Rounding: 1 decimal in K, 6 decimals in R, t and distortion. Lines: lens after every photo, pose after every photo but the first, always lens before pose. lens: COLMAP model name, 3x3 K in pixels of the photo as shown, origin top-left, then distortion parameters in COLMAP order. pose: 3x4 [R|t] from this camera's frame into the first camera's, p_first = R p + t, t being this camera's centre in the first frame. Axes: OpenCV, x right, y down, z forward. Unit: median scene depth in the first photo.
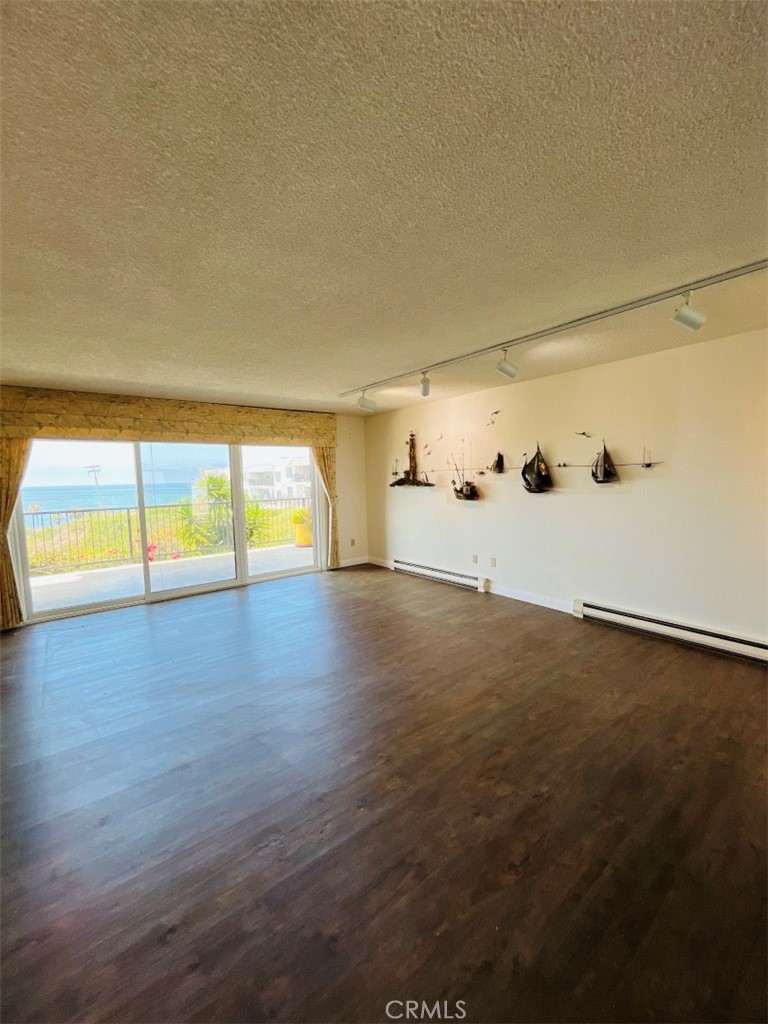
lens RADIAL K [[411.8, 0, 385.3], [0, 411.8, 507.3], [0, 0, 1]] dist [0.000339, 0.000080]
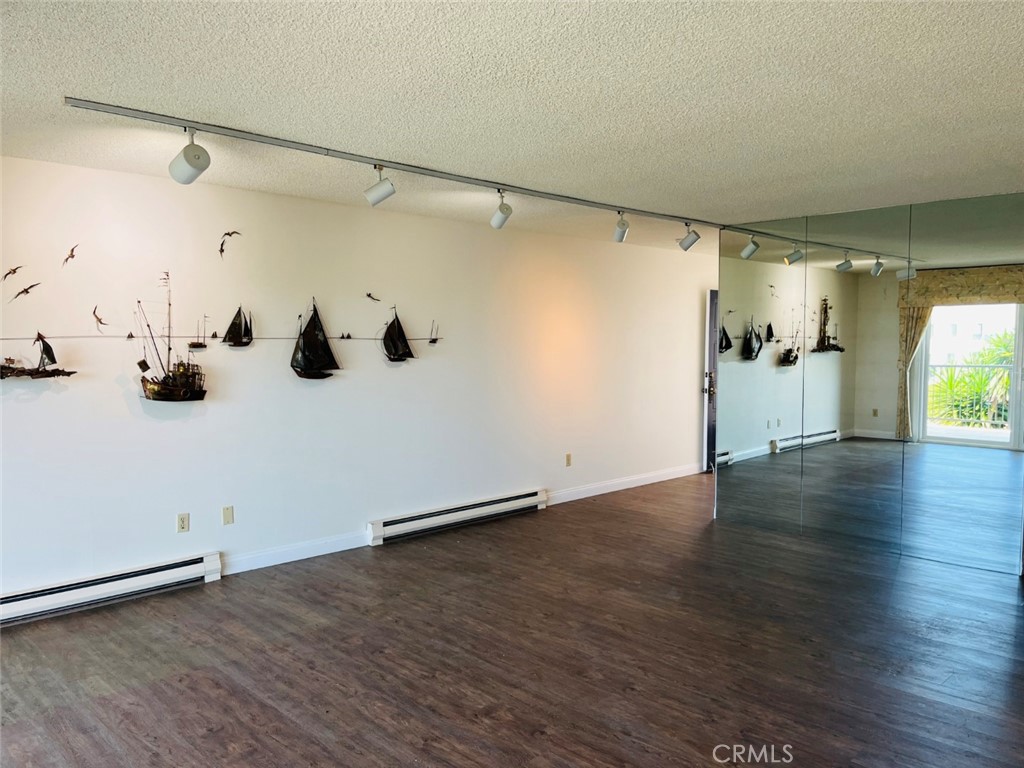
lens RADIAL K [[778.6, 0, 515.6], [0, 778.6, 390.3], [0, 0, 1]] dist [0.058106, -0.080655]
pose [[-0.116111, -0.036938, 0.992549, -0.899726], [0.081206, 0.995610, 0.046552, -0.049778], [-0.989911, 0.086006, -0.112602, 0.864895]]
